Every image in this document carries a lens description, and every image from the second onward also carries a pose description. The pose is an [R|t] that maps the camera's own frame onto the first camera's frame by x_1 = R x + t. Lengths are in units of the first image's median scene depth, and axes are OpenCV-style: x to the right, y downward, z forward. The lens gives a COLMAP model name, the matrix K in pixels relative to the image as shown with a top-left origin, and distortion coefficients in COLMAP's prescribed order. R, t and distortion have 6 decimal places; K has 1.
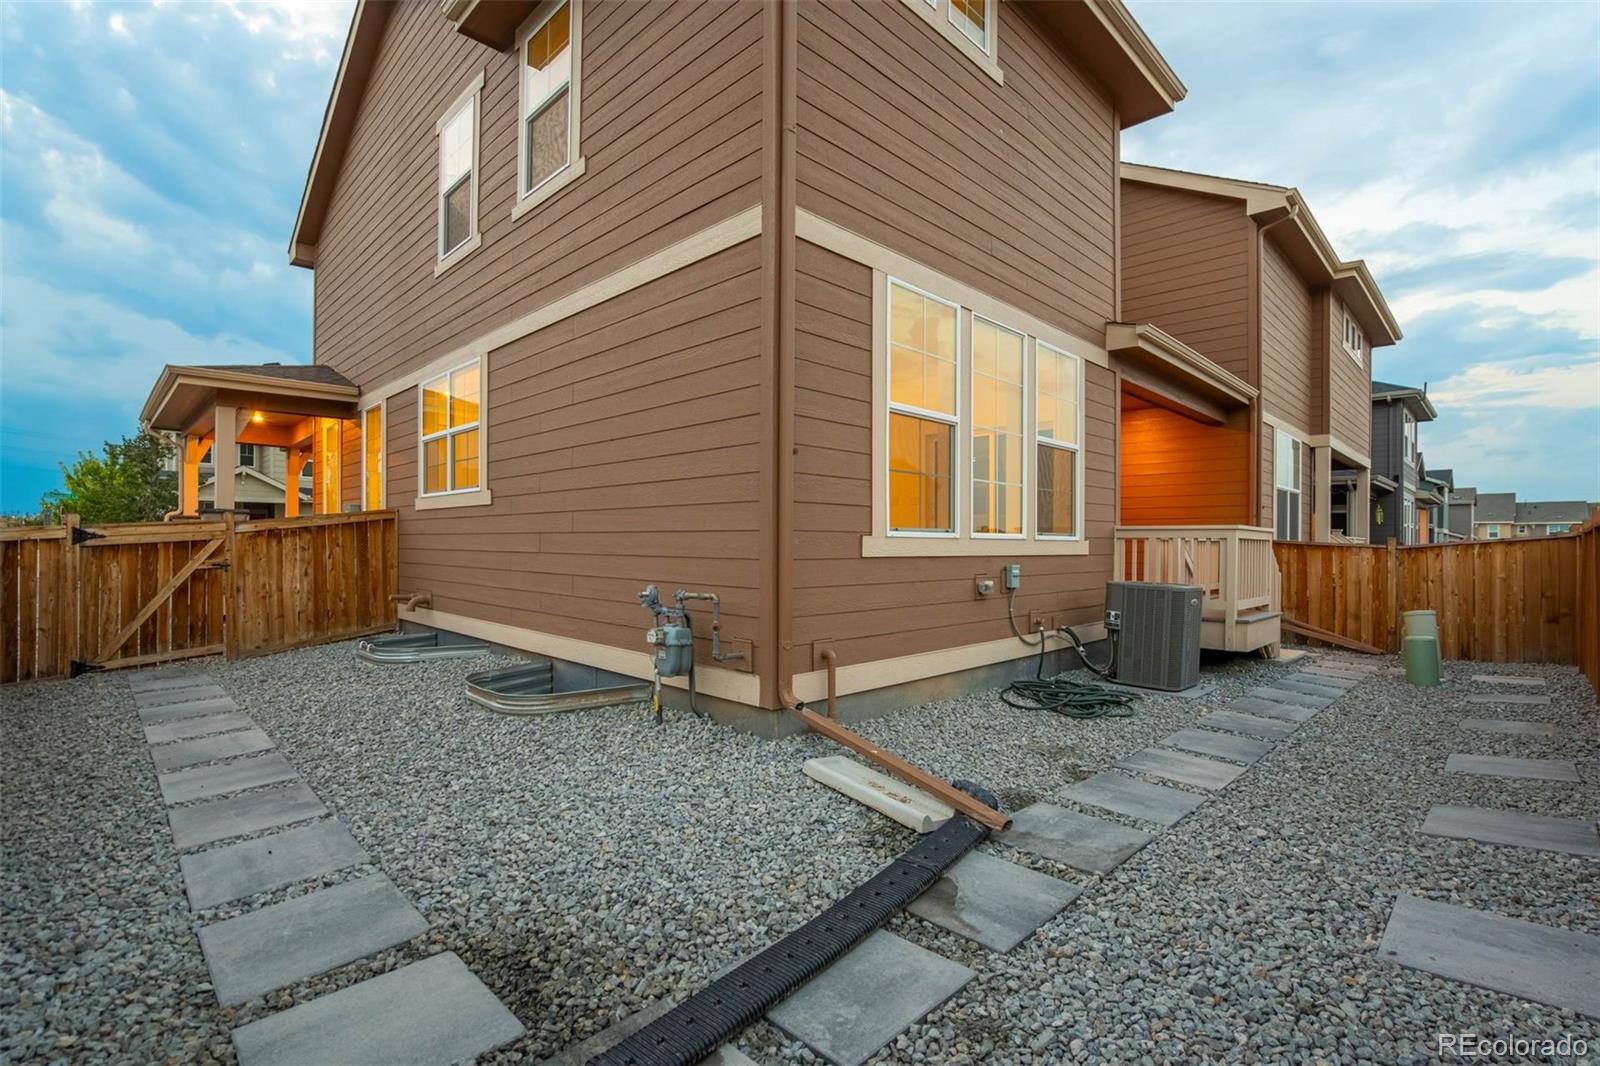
lens RADIAL K [[754.7, 0, 793.3], [0, 754.7, 541.2], [0, 0, 1]] dist [-0.030648, 0.000441]
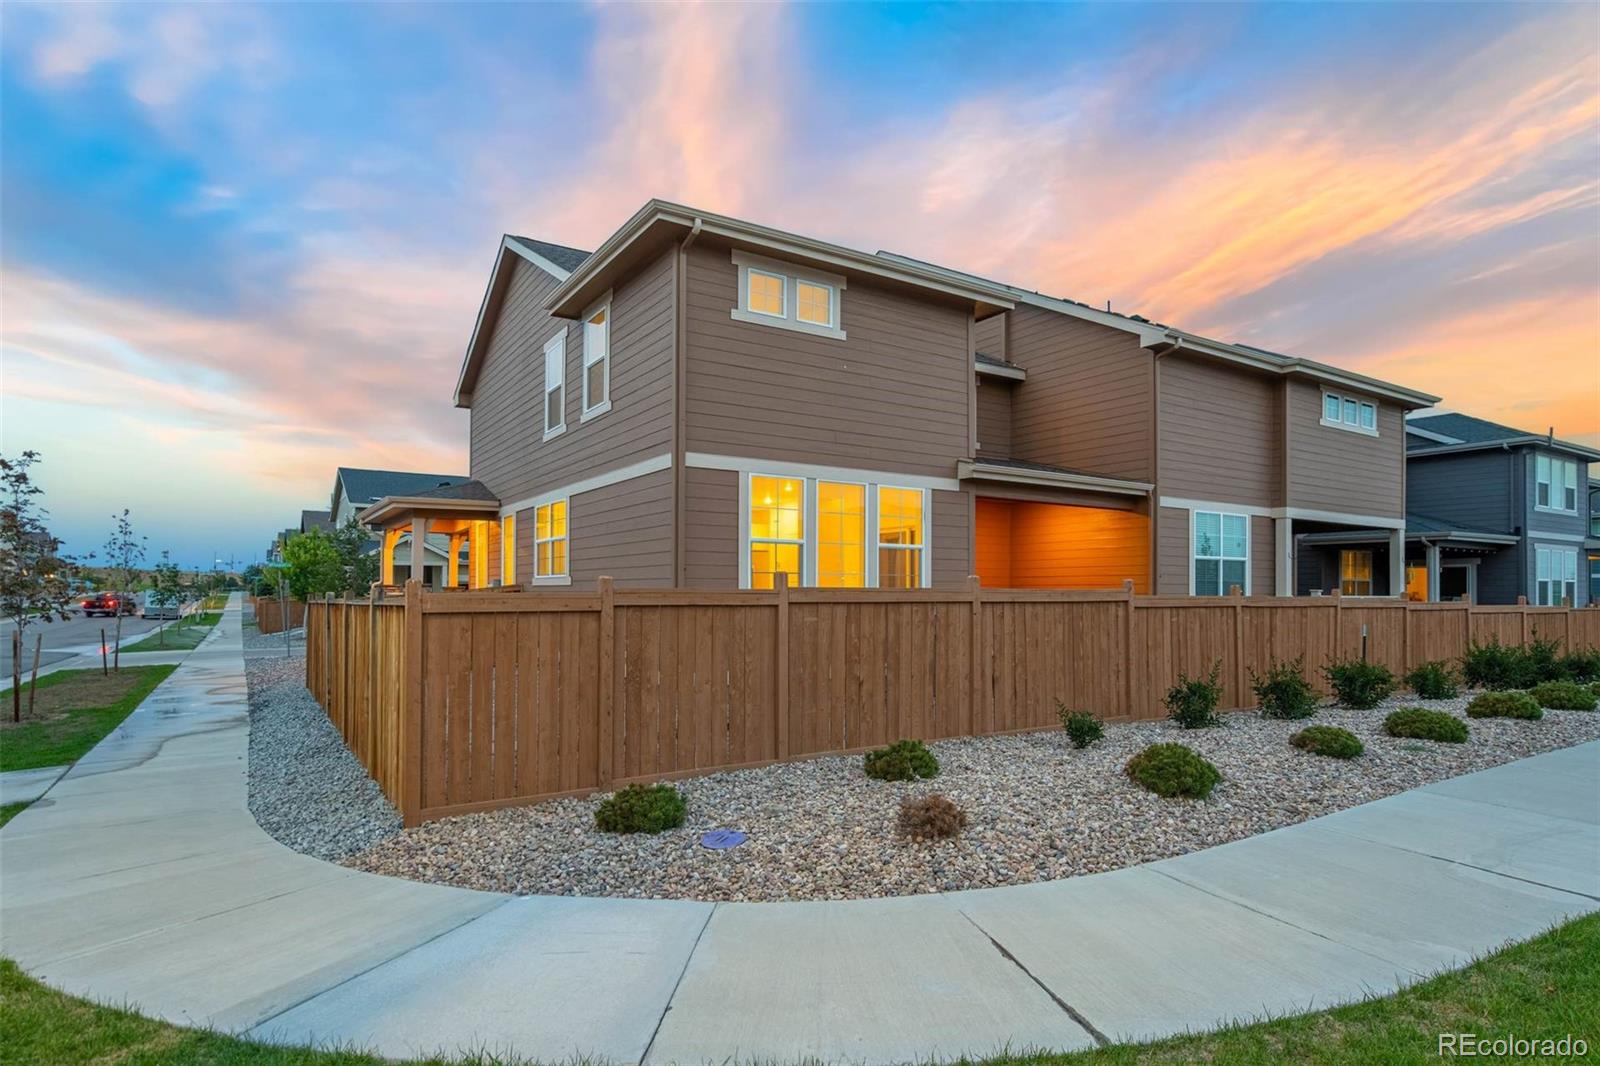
lens RADIAL K [[868.7, 0, 804.2], [0, 868.7, 554.1], [0, 0, 1]] dist [0.000769, 0.000042]
pose [[0.981386, -0.011162, -0.191723, 0.420182], [0.002561, 0.998981, -0.045053, -0.026493], [0.192031, 0.043723, 0.980414, -0.704133]]
